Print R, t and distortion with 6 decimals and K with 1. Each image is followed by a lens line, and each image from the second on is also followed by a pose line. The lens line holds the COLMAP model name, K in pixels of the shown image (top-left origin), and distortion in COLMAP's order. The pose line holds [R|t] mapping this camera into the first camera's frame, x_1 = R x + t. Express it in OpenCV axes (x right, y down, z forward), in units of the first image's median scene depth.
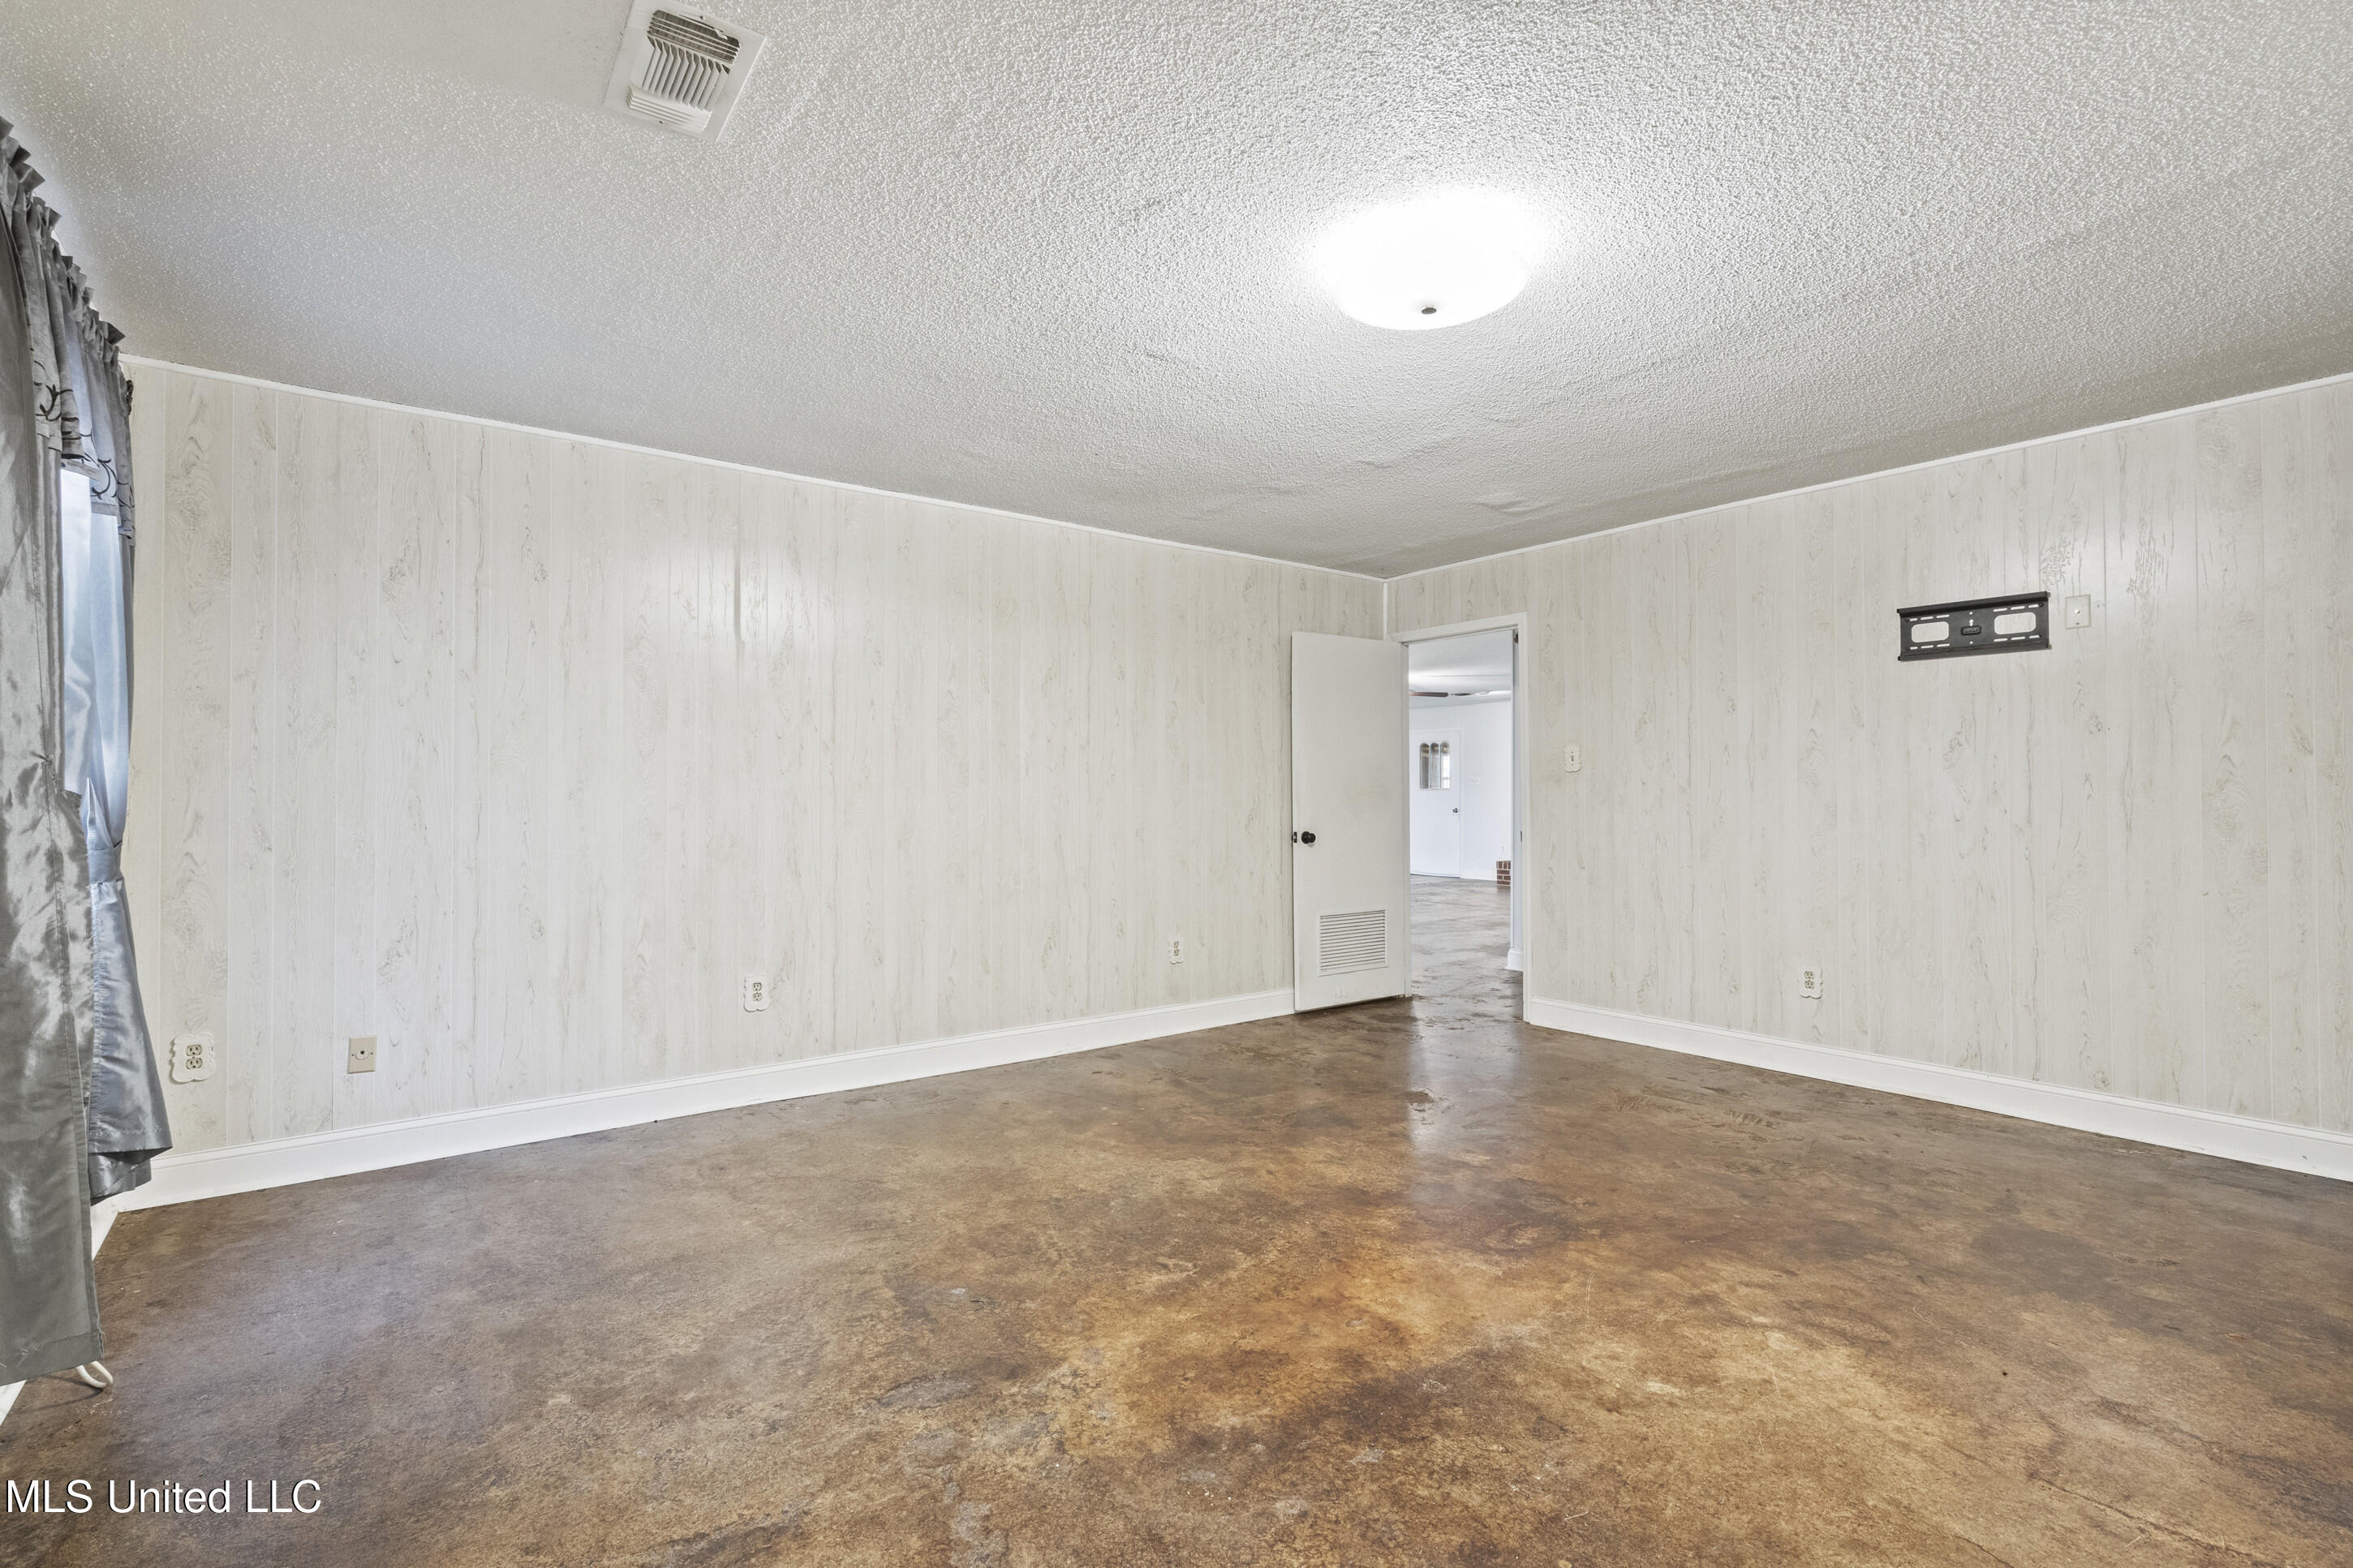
lens RADIAL K [[1068.5, 0, 1170.7], [0, 1068.5, 795.1], [0, 0, 1]] dist [0.001011, 0.000137]
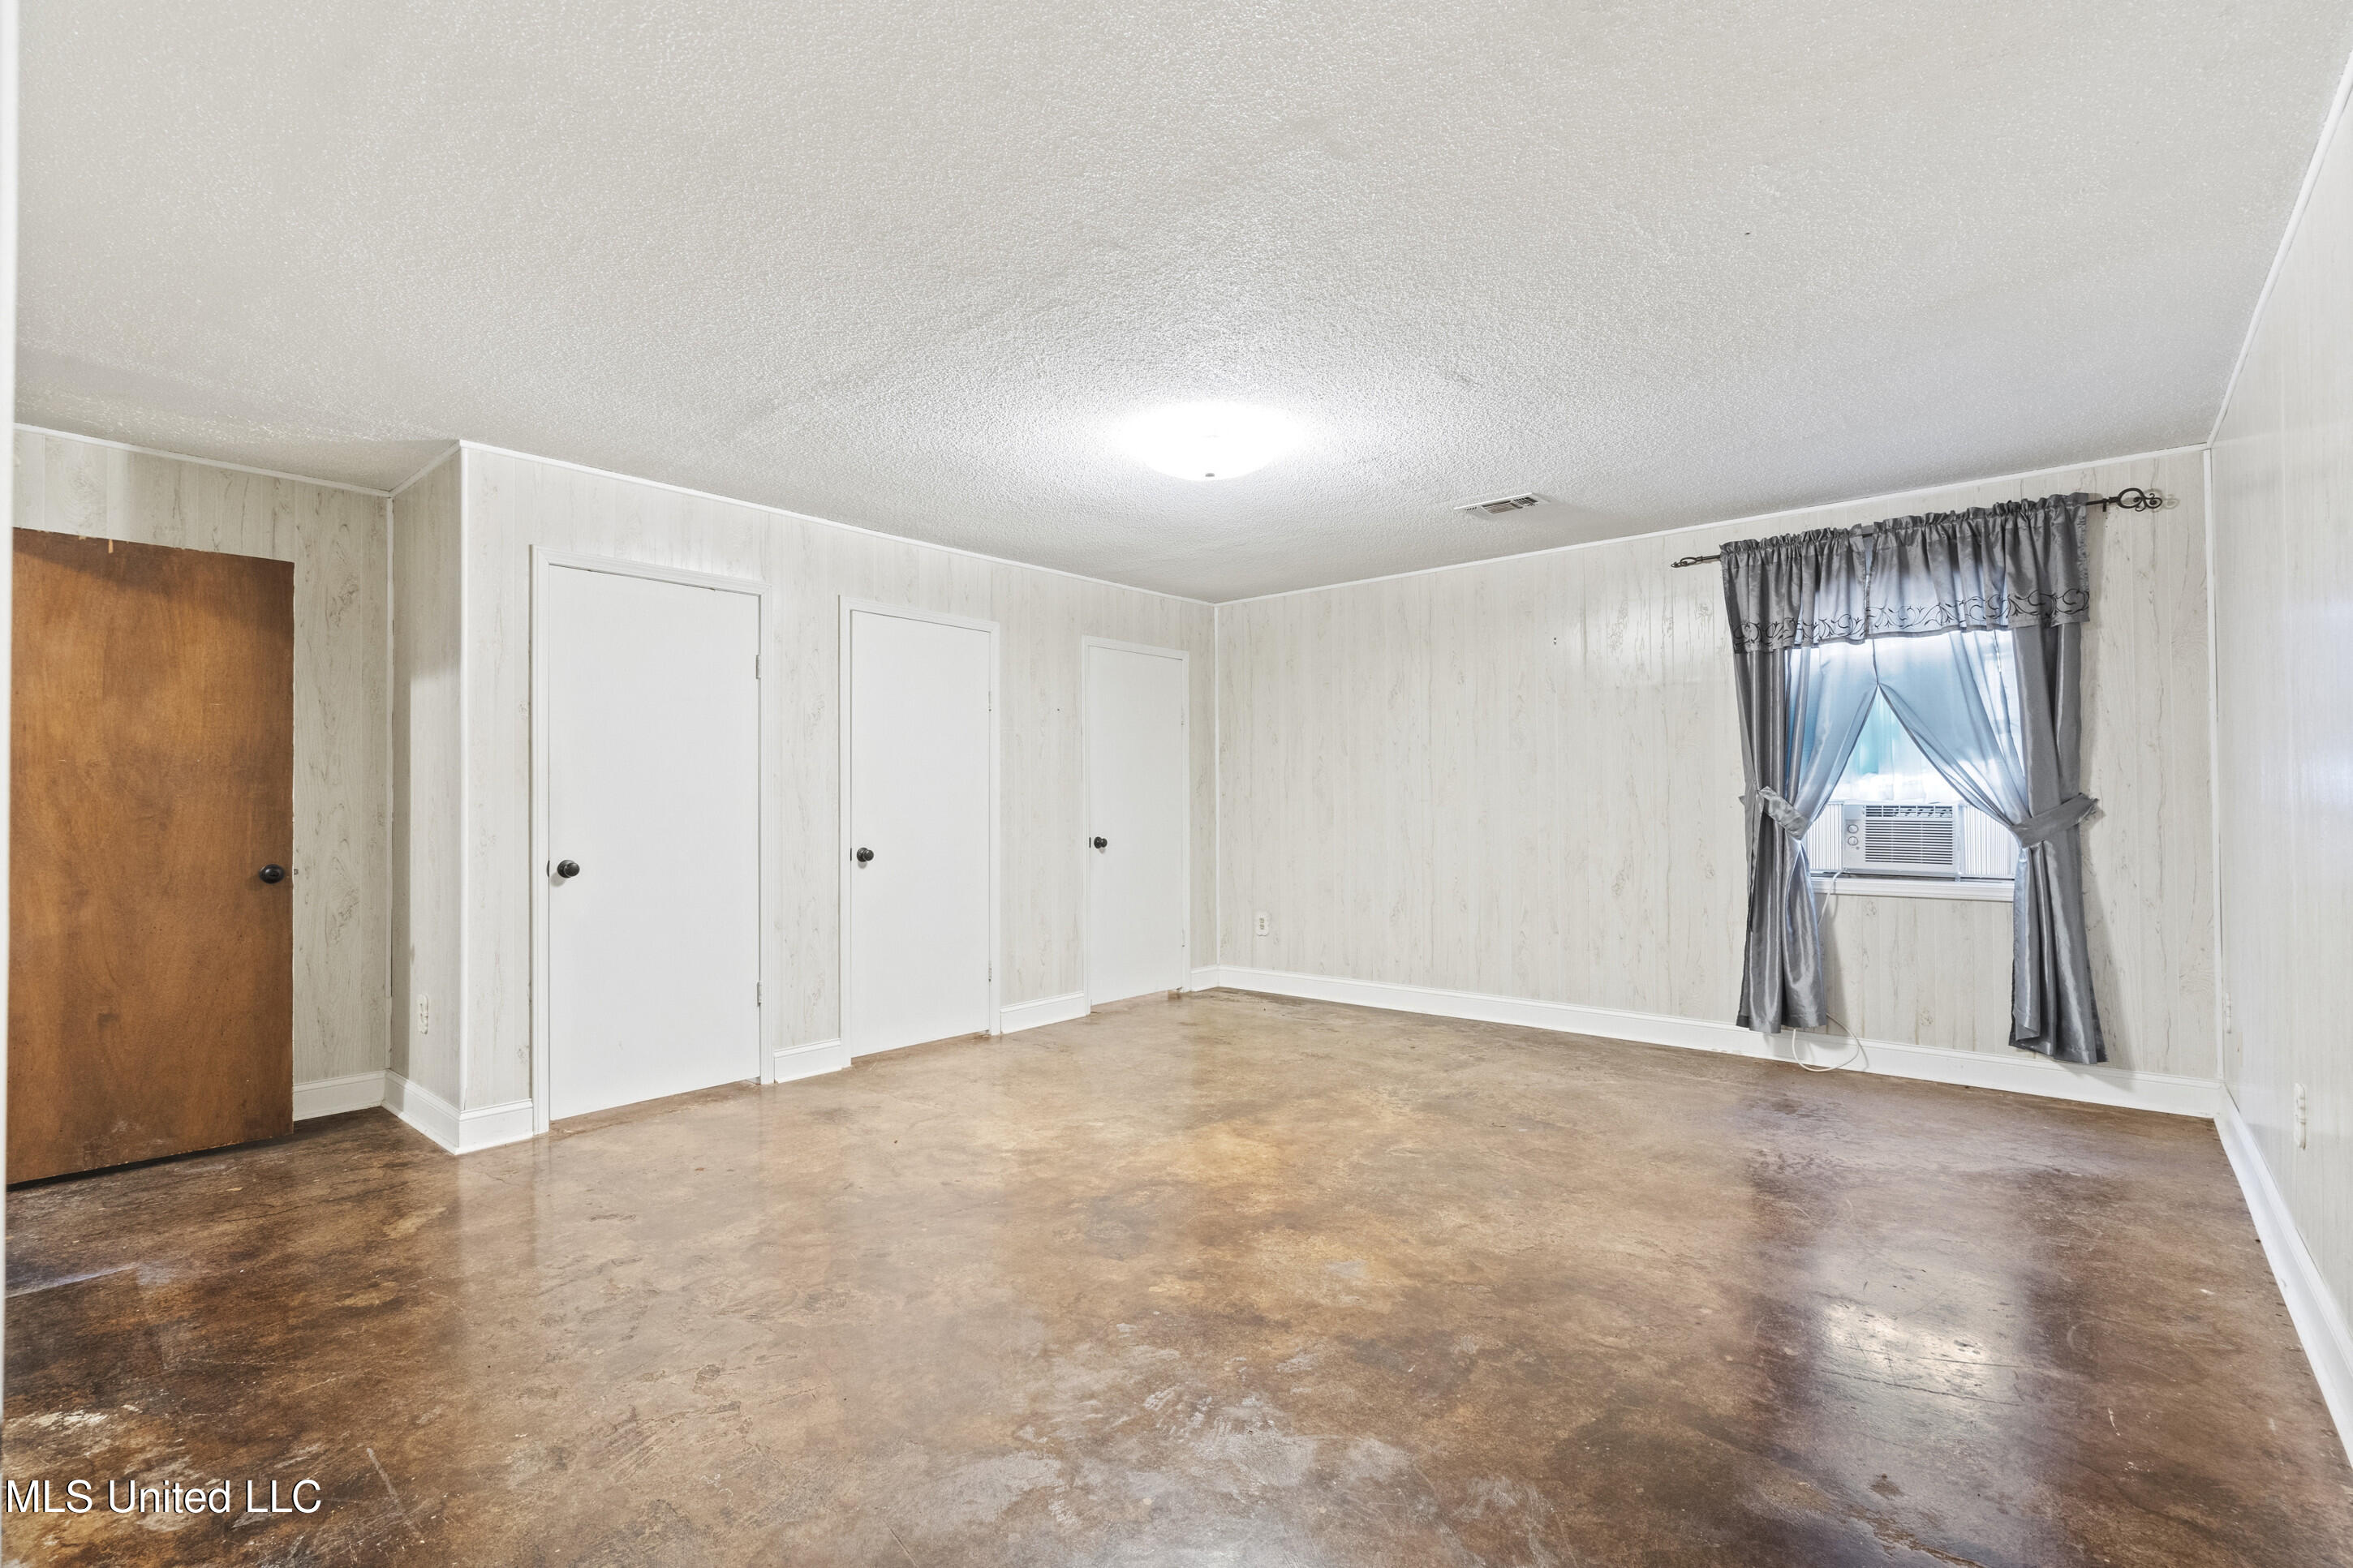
lens RADIAL K [[1068.5, 0, 1179.7], [0, 1068.5, 791.1], [0, 0, 1]] dist [0.001011, 0.000137]
pose [[-0.975882, 0.009923, -0.218074, 0.569424], [0.012413, 0.999872, -0.010053, -0.002577], [0.217947, -0.012518, -0.975880, 2.264007]]
